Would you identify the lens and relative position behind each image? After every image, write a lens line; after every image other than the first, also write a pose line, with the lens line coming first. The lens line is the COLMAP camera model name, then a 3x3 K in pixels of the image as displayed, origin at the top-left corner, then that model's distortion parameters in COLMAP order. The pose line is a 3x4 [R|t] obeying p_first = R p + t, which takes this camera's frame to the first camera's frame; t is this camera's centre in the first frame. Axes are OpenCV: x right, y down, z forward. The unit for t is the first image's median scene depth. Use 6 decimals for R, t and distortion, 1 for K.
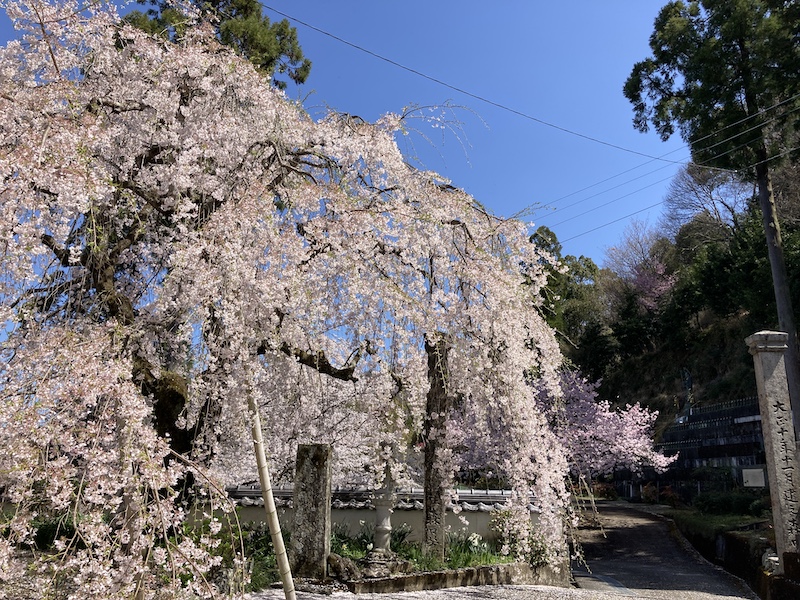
lens RADIAL K [[640.7, 0, 395.8], [0, 640.7, 292.9], [0, 0, 1]] dist [0.004474, -0.003747]
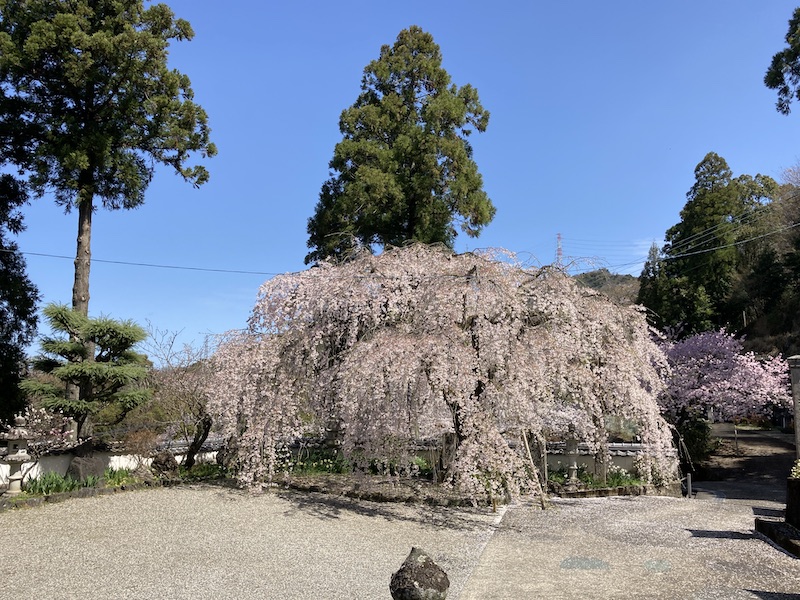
lens RADIAL K [[684.0, 0, 400.0], [0, 684.0, 300.0], [0, 0, 1]] dist [0.000056, 0.008725]
pose [[0.971478, -0.054065, -0.230885, -0.008636], [0.087004, 0.987025, 0.134954, -0.189042], [0.220592, -0.151193, 0.963576, -0.427798]]
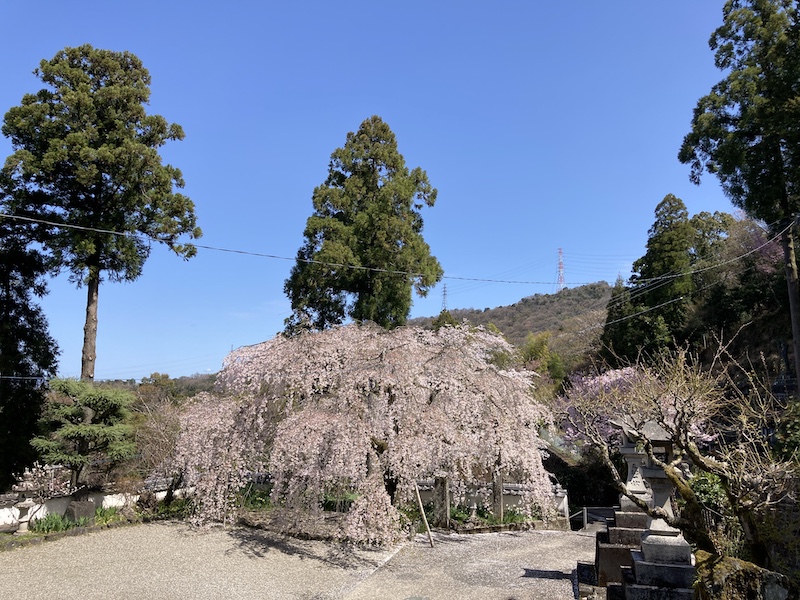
lens RADIAL K [[640.7, 0, 395.8], [0, 640.7, 292.9], [0, 0, 1]] dist [0.004474, -0.003747]
pose [[0.964266, -0.064564, -0.256949, 0.150227], [0.094790, 0.989727, 0.107034, -0.290982], [0.247399, -0.127566, 0.960479, -0.522961]]
